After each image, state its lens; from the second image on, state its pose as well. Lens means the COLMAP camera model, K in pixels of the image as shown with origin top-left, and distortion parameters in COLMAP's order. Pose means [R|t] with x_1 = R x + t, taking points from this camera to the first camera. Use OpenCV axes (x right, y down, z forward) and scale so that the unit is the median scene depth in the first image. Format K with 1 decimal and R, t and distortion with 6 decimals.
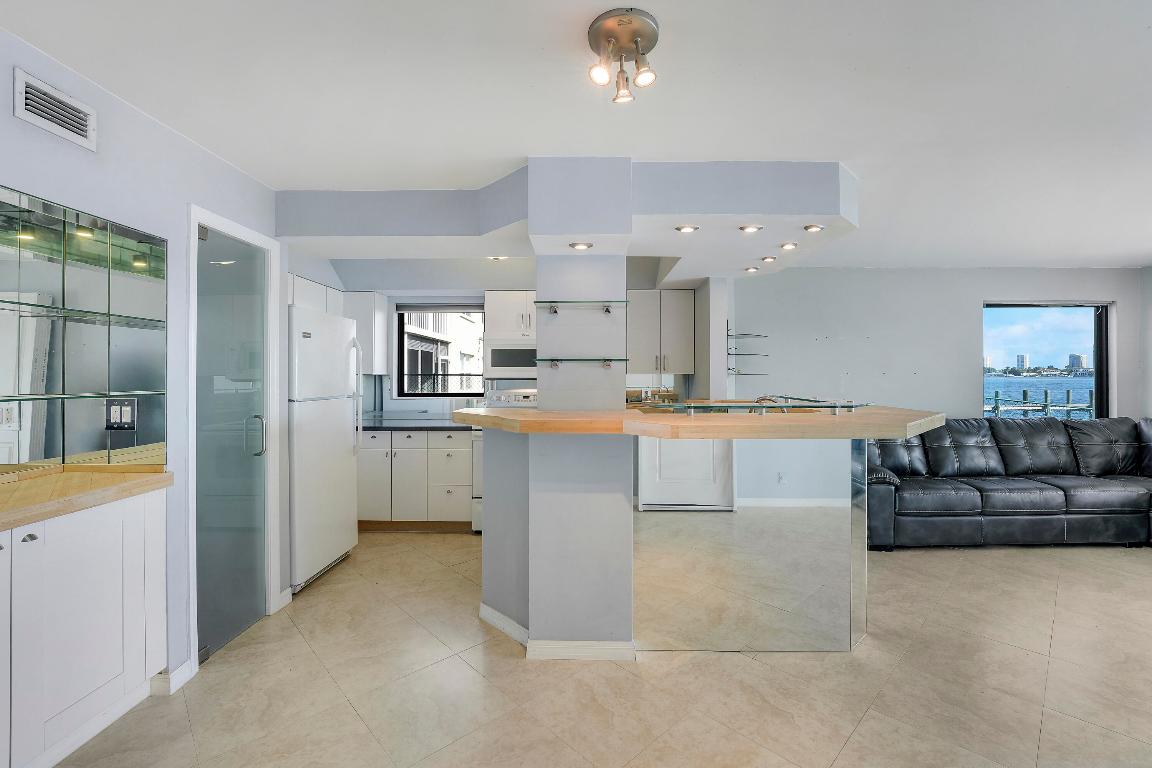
lens RADIAL K [[492.0, 0, 574.5], [0, 492.0, 369.0], [0, 0, 1]] dist [-0.015754, -0.000172]
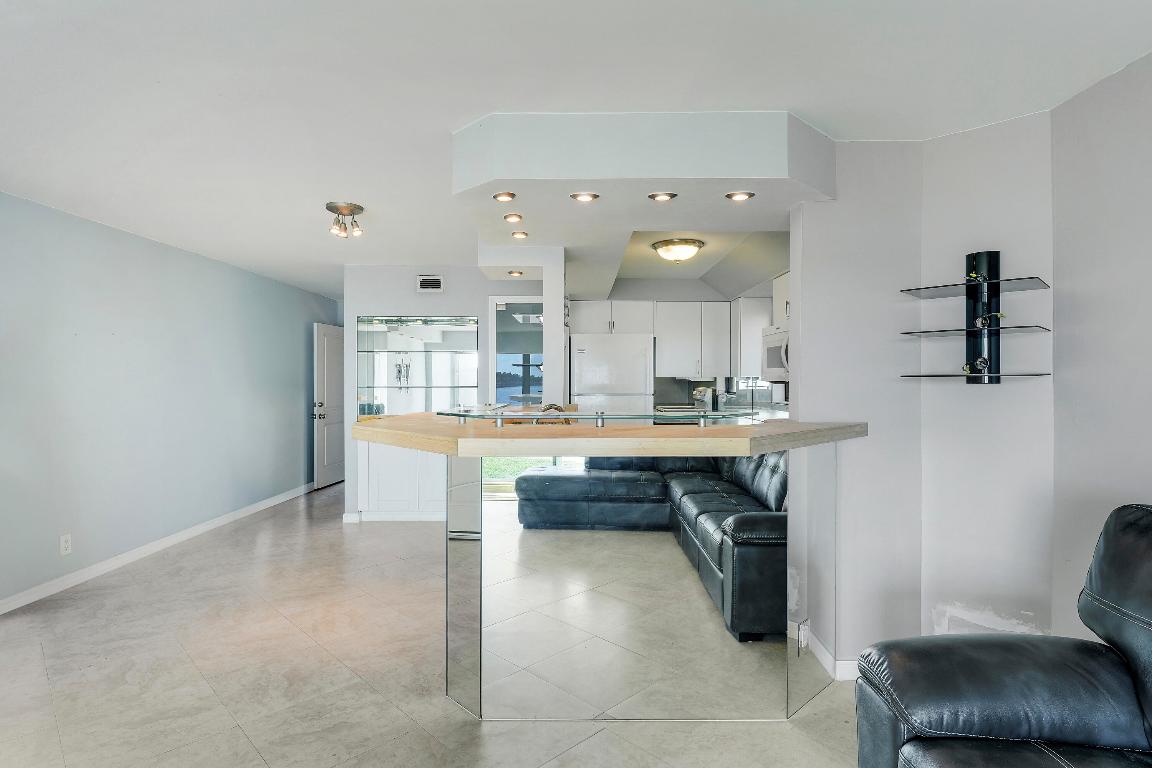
lens RADIAL K [[598.5, 0, 576.0], [0, 598.5, 384.0], [0, 0, 1]] dist [-0.002475, -0.000335]
pose [[0.007698, 0.009805, -0.999922, 1.174521], [0.014885, 0.999840, 0.009919, 0.010494], [0.999860, -0.014960, 0.007551, 0.886786]]
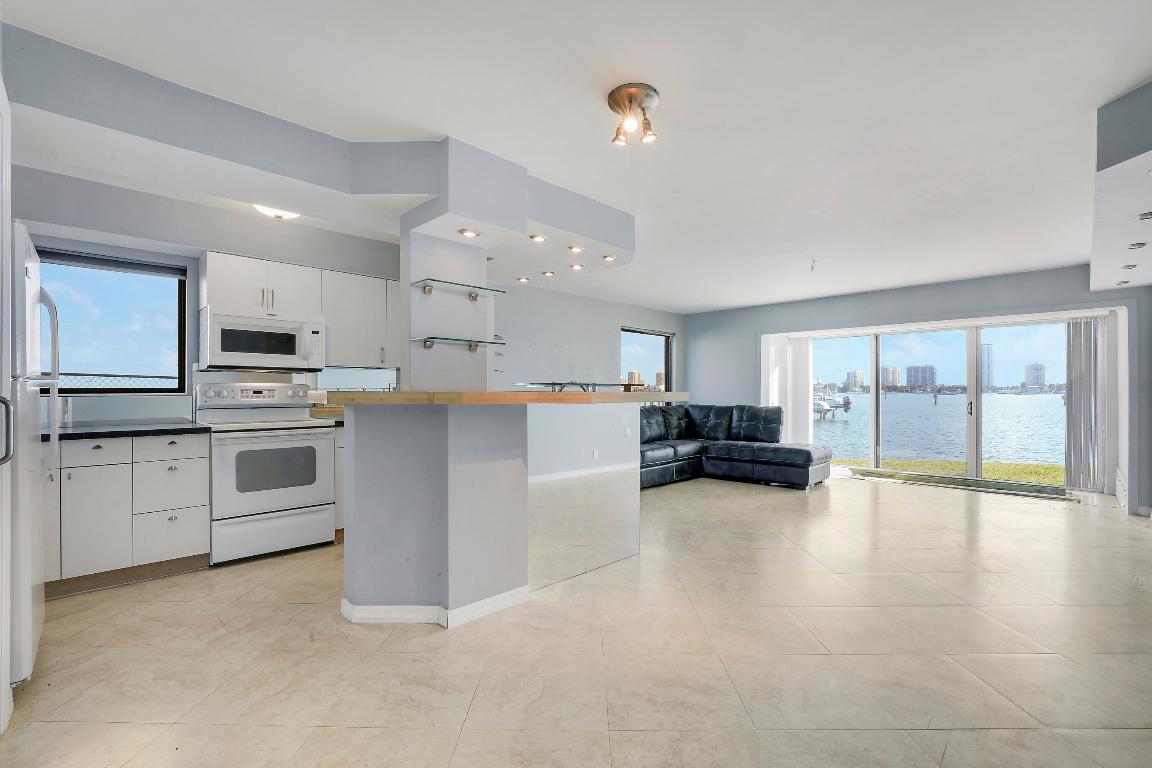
lens RADIAL K [[525.4, 0, 576.0], [0, 525.4, 384.0], [0, 0, 1]] dist [-0.008309, -0.000005]
pose [[0.686658, 0.013985, 0.726846, -0.476604], [-0.010612, 0.999901, -0.009213, 0.060369], [-0.726903, -0.001387, 0.686738, 0.042048]]
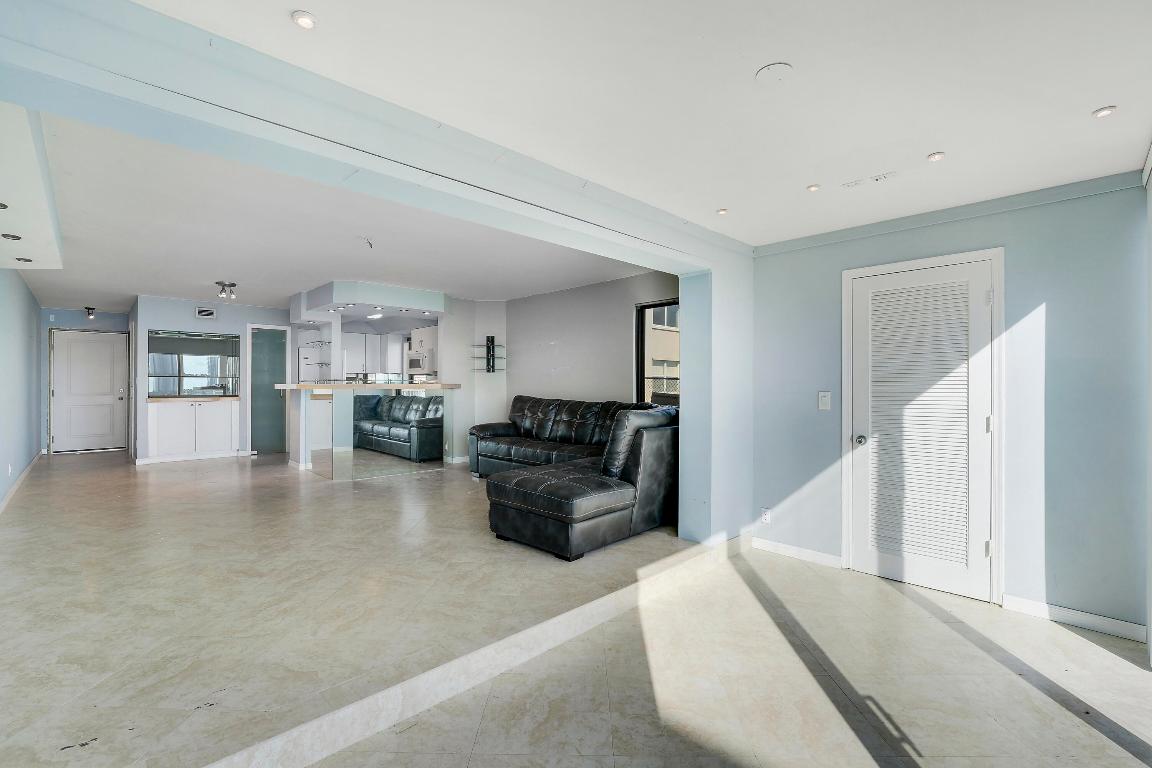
lens RADIAL K [[501.2, 0, 576.0], [0, 501.2, 384.0], [0, 0, 1]] dist [-0.009514, -0.000035]
pose [[0.709391, 0.002575, -0.704811, 2.307479], [0.009126, 0.999876, 0.012839, 0.052217], [0.704756, -0.015540, 0.709279, 0.061834]]
